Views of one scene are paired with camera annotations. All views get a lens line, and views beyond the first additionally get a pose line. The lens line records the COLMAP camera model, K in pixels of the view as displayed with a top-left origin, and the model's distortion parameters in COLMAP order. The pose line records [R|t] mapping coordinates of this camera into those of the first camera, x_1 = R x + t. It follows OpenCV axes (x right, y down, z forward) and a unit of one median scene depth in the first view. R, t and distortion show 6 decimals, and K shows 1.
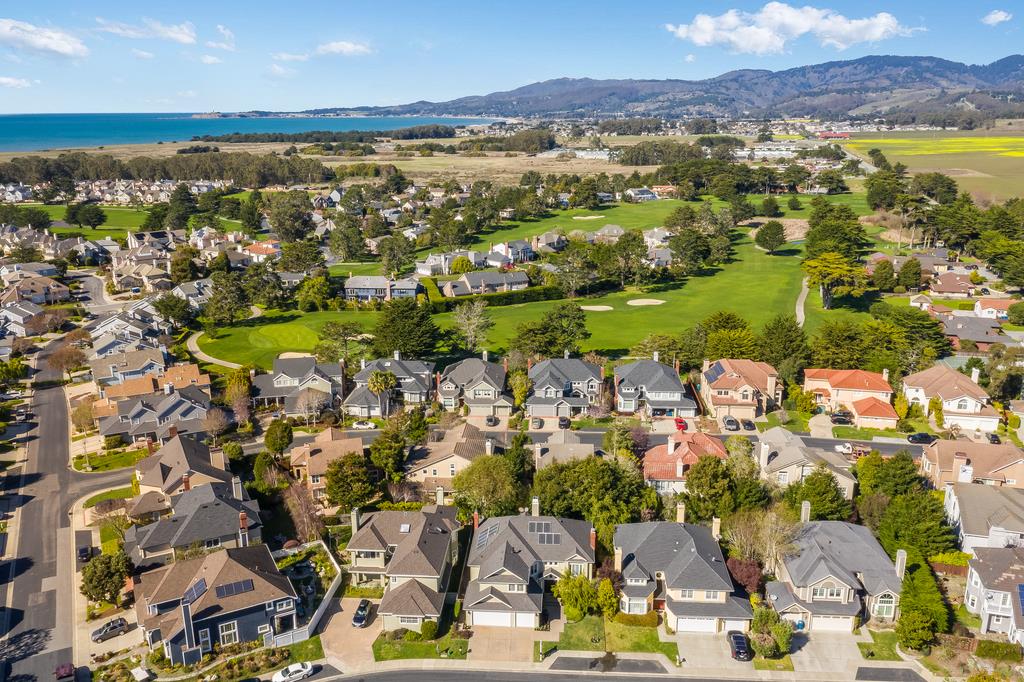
lens RADIAL K [[813.7, 0, 512.1], [0, 813.7, 343.4], [0, 0, 1]] dist [0.011005, 0.001880]
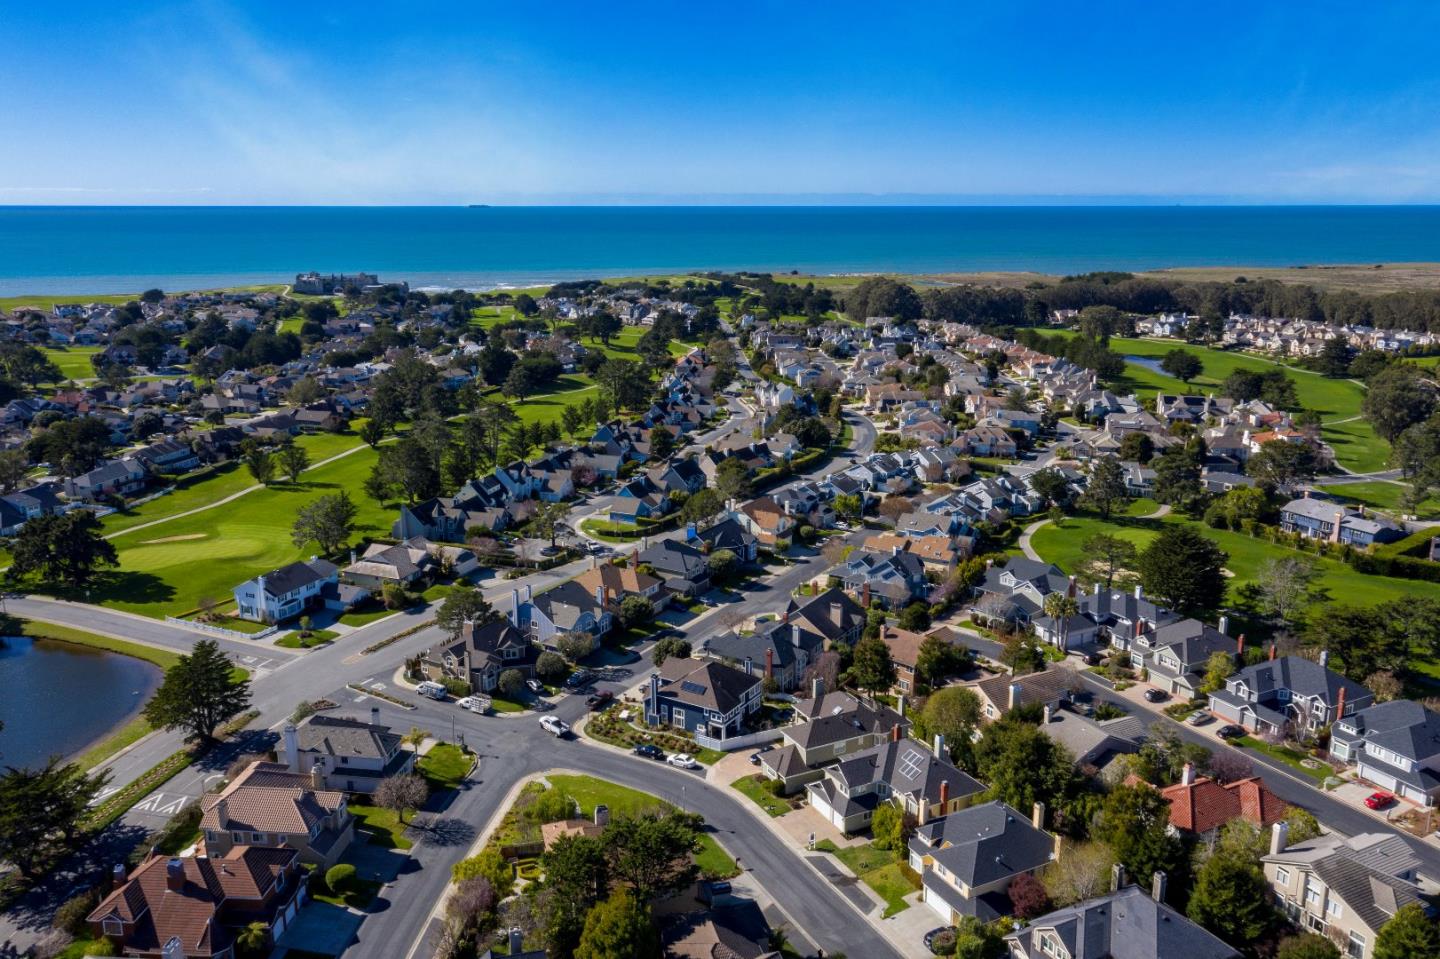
lens RADIAL K [[1144.2, 0, 720.8], [0, 1144.2, 477.8], [0, 0, 1]] dist [0.011005, 0.001880]
pose [[0.519631, 0.204693, -0.829508, 0.622679], [-0.239165, 0.966912, 0.088779, -0.106142], [0.820234, 0.152257, 0.551393, -0.003400]]
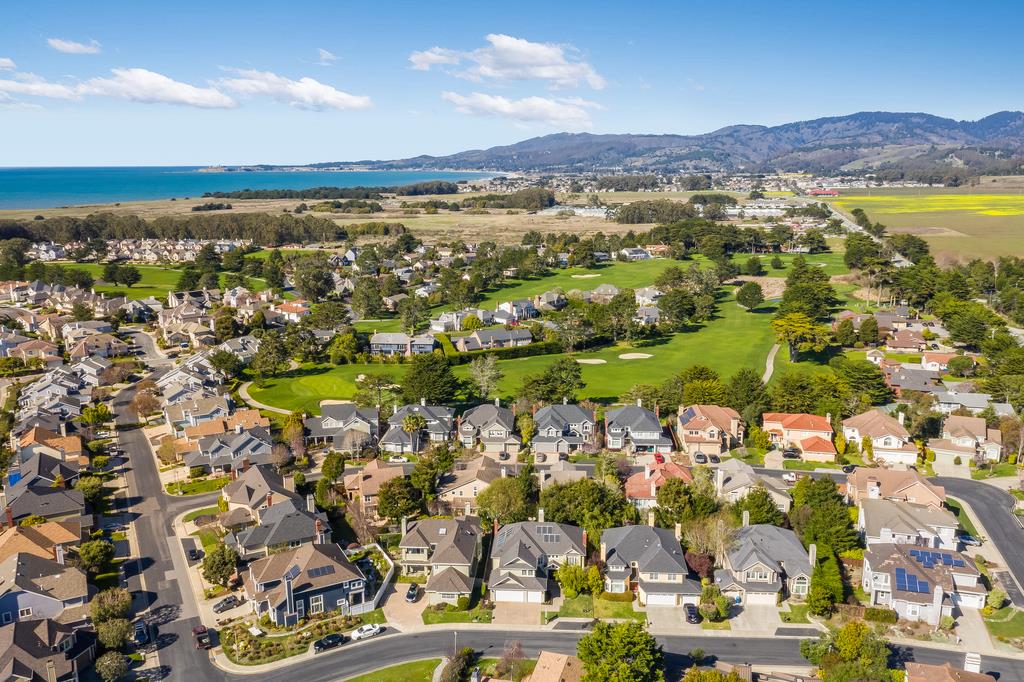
lens RADIAL K [[813.7, 0, 513.9], [0, 813.7, 339.8], [0, 0, 1]] dist [0.011005, 0.001880]
pose [[0.999998, 0.000079, 0.001991, -0.011803], [0.000052, 0.997836, -0.065756, 0.002377], [-0.001992, 0.065756, 0.997834, -0.215953]]
